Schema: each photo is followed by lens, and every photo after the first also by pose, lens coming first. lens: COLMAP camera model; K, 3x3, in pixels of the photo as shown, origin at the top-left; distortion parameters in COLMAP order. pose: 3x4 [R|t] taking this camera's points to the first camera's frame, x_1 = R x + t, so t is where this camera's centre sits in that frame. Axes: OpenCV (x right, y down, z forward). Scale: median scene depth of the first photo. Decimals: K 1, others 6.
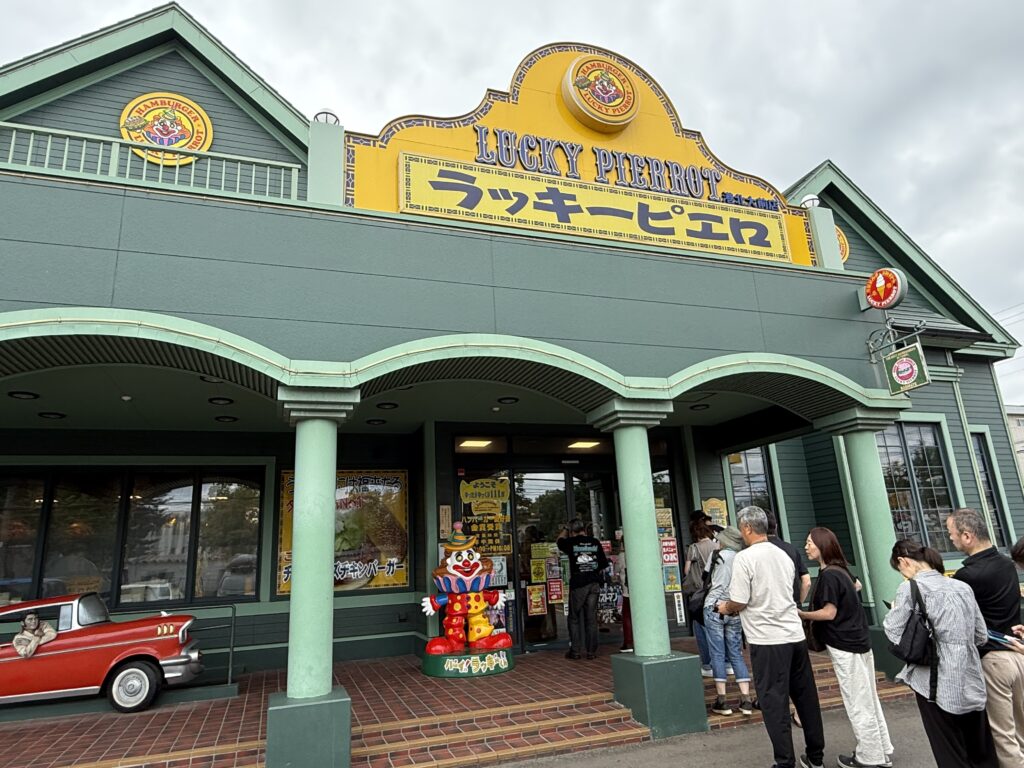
lens RADIAL K [[640.3, 0, 512.0], [0, 640.3, 384.0], [0, 0, 1]] dist [-0.000223, -0.000001]
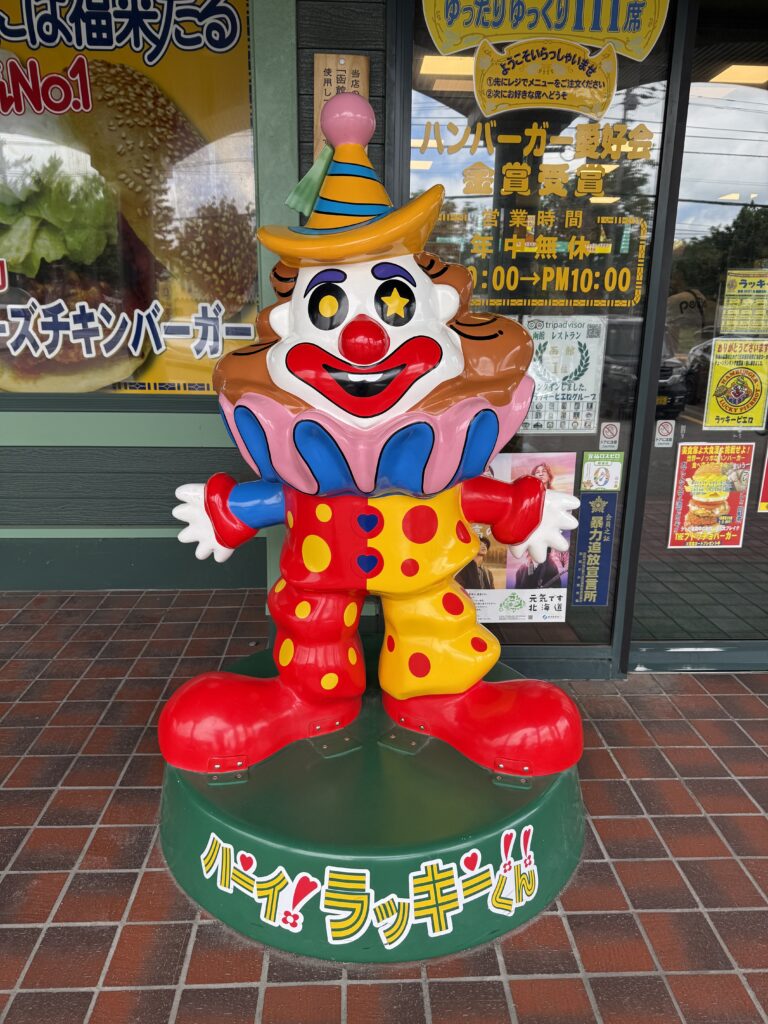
lens RADIAL K [[722.7, 0, 384.0], [0, 722.7, 512.0], [0, 0, 1]] dist [0.027922, -0.001724]
pose [[0.952728, 0.135621, -0.271877, -0.005963], [0.019524, 0.865666, 0.500241, 0.221564], [0.303198, -0.481901, 0.822096, 0.814700]]
